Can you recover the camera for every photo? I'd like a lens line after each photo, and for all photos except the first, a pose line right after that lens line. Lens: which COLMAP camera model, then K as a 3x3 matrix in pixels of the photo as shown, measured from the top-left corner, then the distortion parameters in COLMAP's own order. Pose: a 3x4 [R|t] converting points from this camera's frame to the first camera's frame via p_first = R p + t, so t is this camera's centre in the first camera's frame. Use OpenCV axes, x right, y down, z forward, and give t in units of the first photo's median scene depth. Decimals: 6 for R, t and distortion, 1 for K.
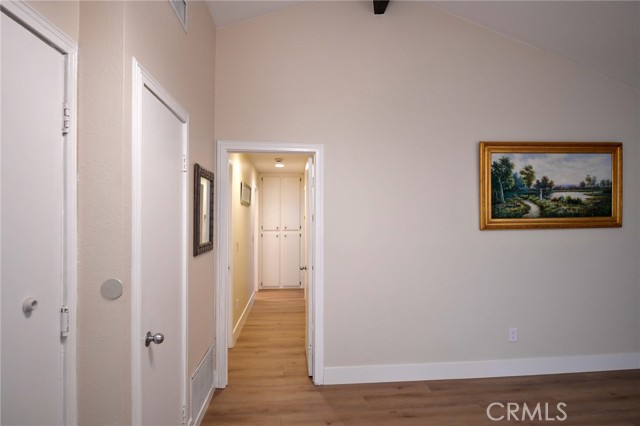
lens RADIAL K [[350.9, 0, 326.2], [0, 350.9, 217.2], [0, 0, 1]] dist [-0.001834, -0.006060]
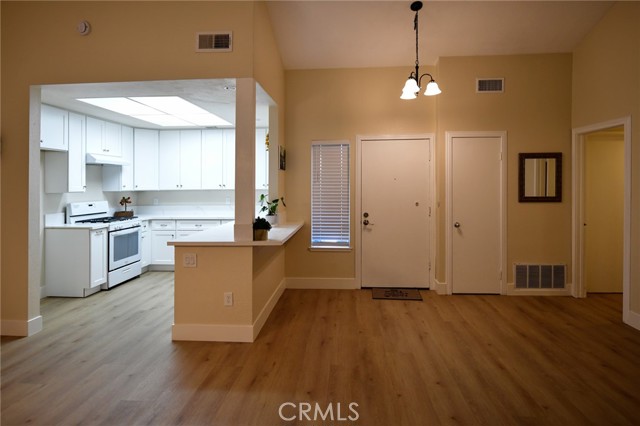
lens RADIAL K [[350.9, 0, 323.2], [0, 350.9, 182.8], [0, 0, 1]] dist [-0.001834, -0.006060]
pose [[-0.154738, -0.004619, -0.987945, 1.201197], [0.014721, 0.999867, -0.006981, 0.002725], [0.987846, -0.015623, -0.154650, 0.180553]]
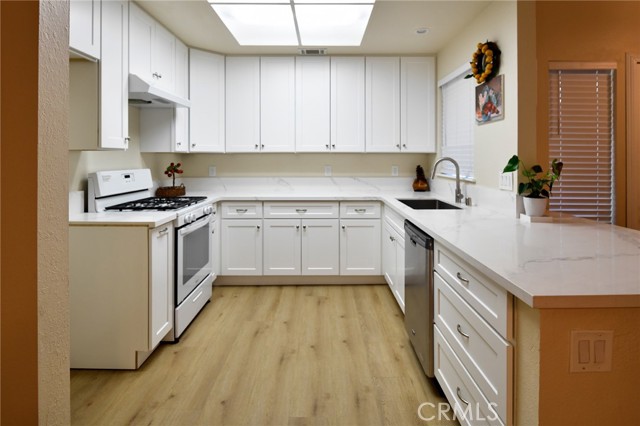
lens RADIAL K [[350.9, 0, 325.0], [0, 350.9, 158.2], [0, 0, 1]] dist [-0.001834, -0.006060]
pose [[-0.083975, 0.001860, -0.996466, 0.611528], [0.007776, 0.999969, 0.001212, 0.035511], [0.996437, -0.007647, -0.083987, -0.550895]]
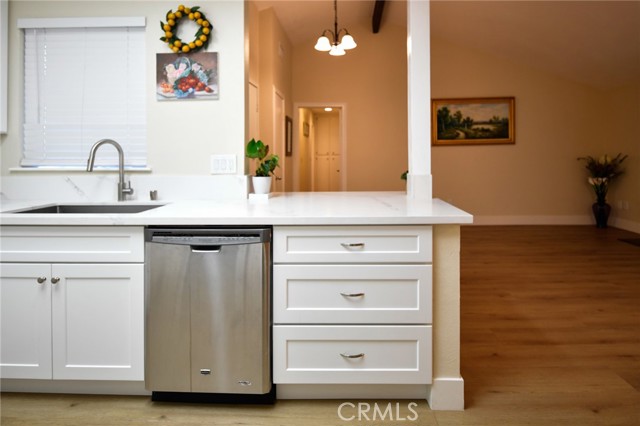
lens RADIAL K [[350.9, 0, 338.9], [0, 350.9, 160.4], [0, 0, 1]] dist [-0.001834, -0.006060]
pose [[0.992659, -0.005001, -0.120840, 0.175156], [0.007879, 0.999696, 0.023352, 0.064037], [0.120686, -0.024133, 0.992397, -0.902577]]
